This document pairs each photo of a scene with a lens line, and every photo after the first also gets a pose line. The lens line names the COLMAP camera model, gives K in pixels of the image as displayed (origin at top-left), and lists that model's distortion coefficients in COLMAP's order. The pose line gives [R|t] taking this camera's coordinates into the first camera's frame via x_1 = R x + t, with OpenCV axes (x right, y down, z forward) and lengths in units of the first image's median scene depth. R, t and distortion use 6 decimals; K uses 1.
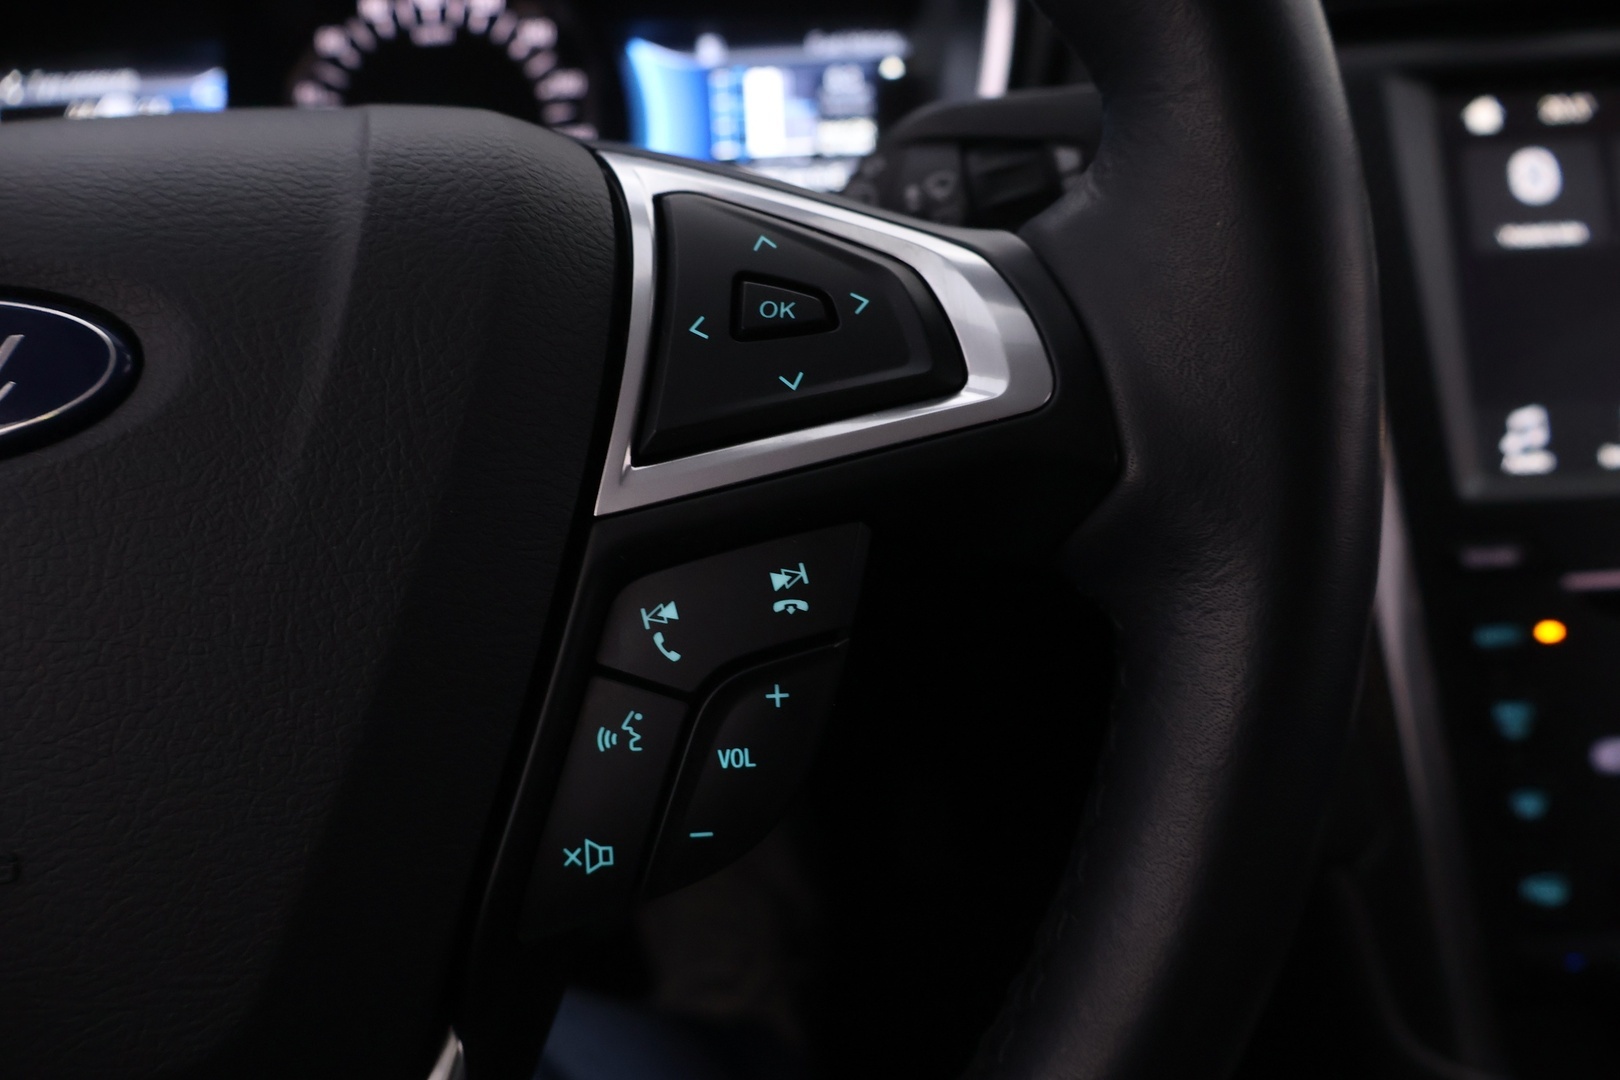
lens RADIAL K [[1375.4, 0, 811.5], [0, 1375.4, 540.4], [0, 0, 1]] dist [0.005314, 0.001758]
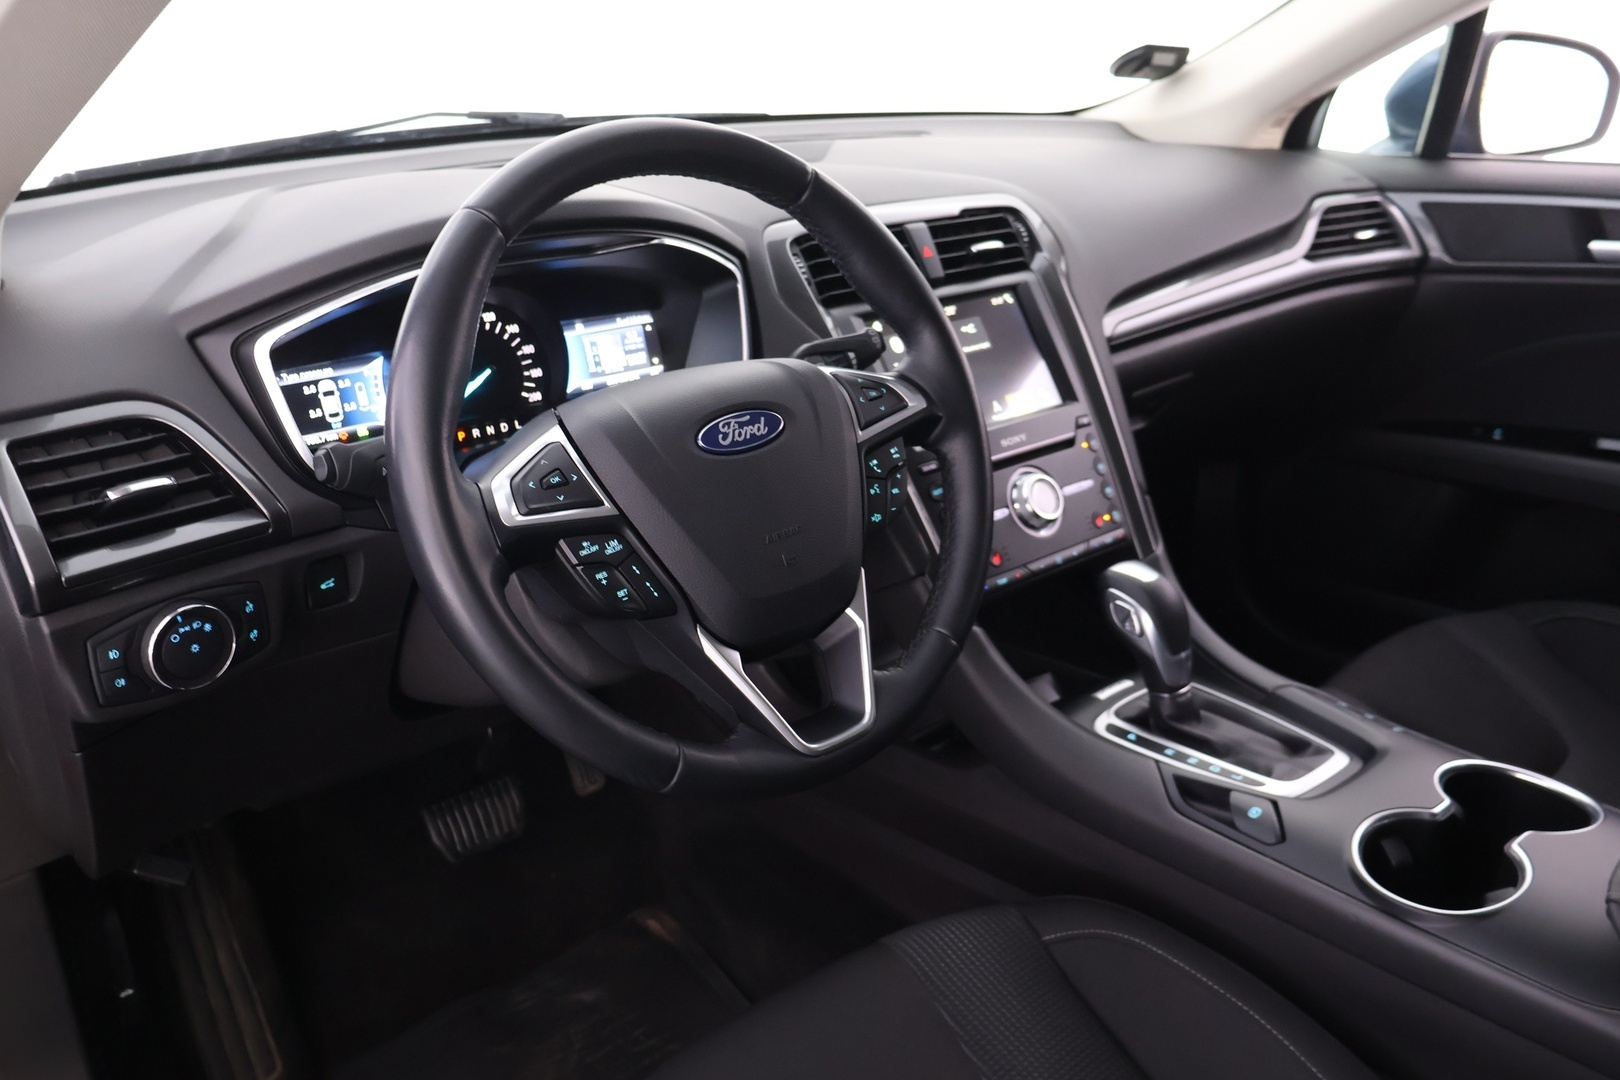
lens RADIAL K [[1375.4, 0, 810.2], [0, 1375.4, 538.5], [0, 0, 1]] dist [0.005314, 0.001758]
pose [[0.772394, -0.190003, 0.606058, -1.233981], [0.264299, 0.963817, -0.034675, 0.159766], [-0.577541, 0.186963, 0.794664, -0.970839]]
